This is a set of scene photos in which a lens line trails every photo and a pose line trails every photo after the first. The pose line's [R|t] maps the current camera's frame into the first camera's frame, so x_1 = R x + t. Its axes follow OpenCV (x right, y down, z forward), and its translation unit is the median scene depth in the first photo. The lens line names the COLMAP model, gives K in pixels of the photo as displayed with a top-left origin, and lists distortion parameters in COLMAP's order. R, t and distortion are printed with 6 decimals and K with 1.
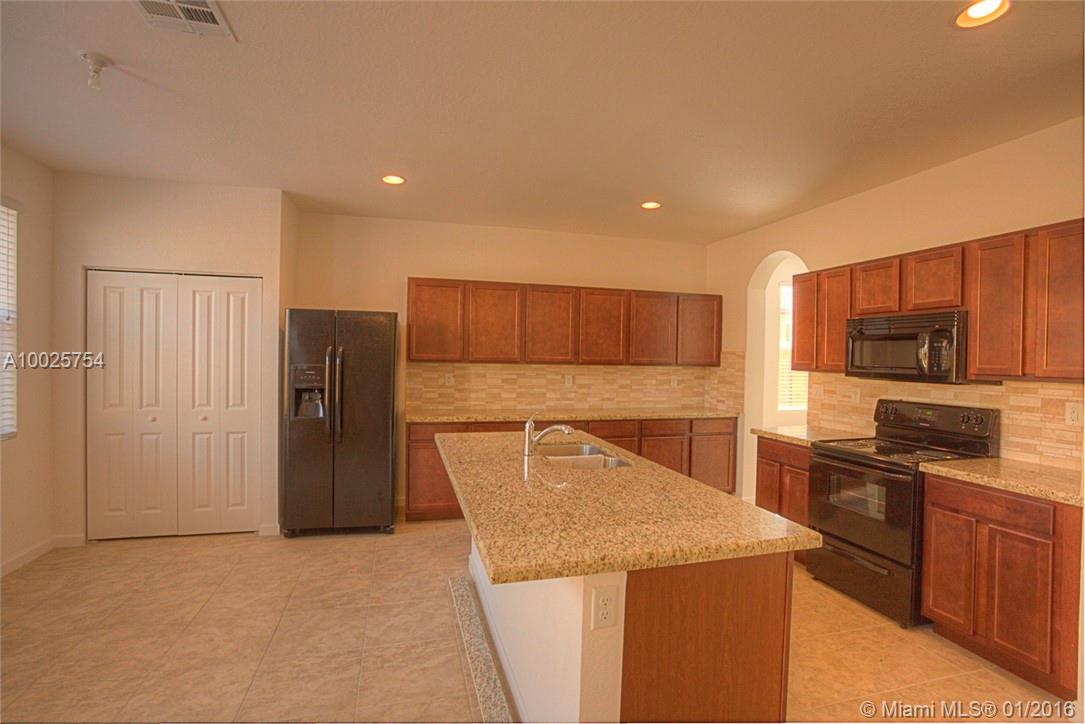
lens RADIAL K [[524.2, 0, 541.3], [0, 524.2, 358.0], [0, 0, 1]] dist [-0.046735, 0.010356]
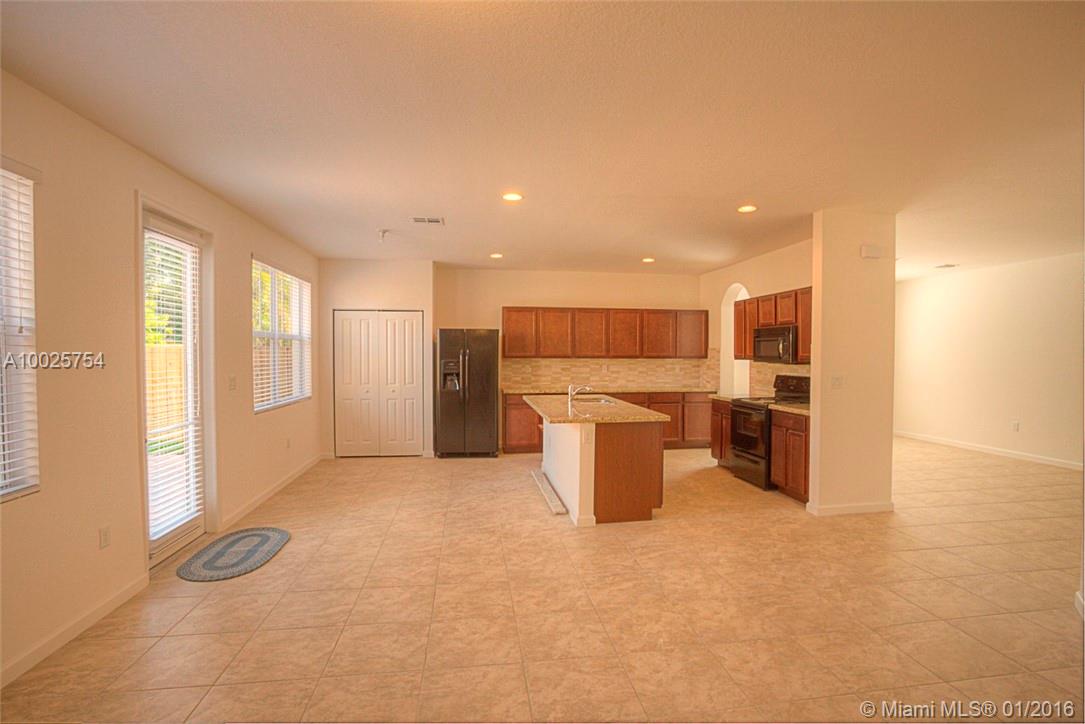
lens RADIAL K [[524.2, 0, 540.5], [0, 524.2, 361.9], [0, 0, 1]] dist [-0.046735, 0.010356]
pose [[0.990943, -0.013721, -0.133582, 0.079767], [0.015050, 0.999847, 0.008939, 0.006862], [0.133439, -0.010869, 0.990997, -0.608123]]
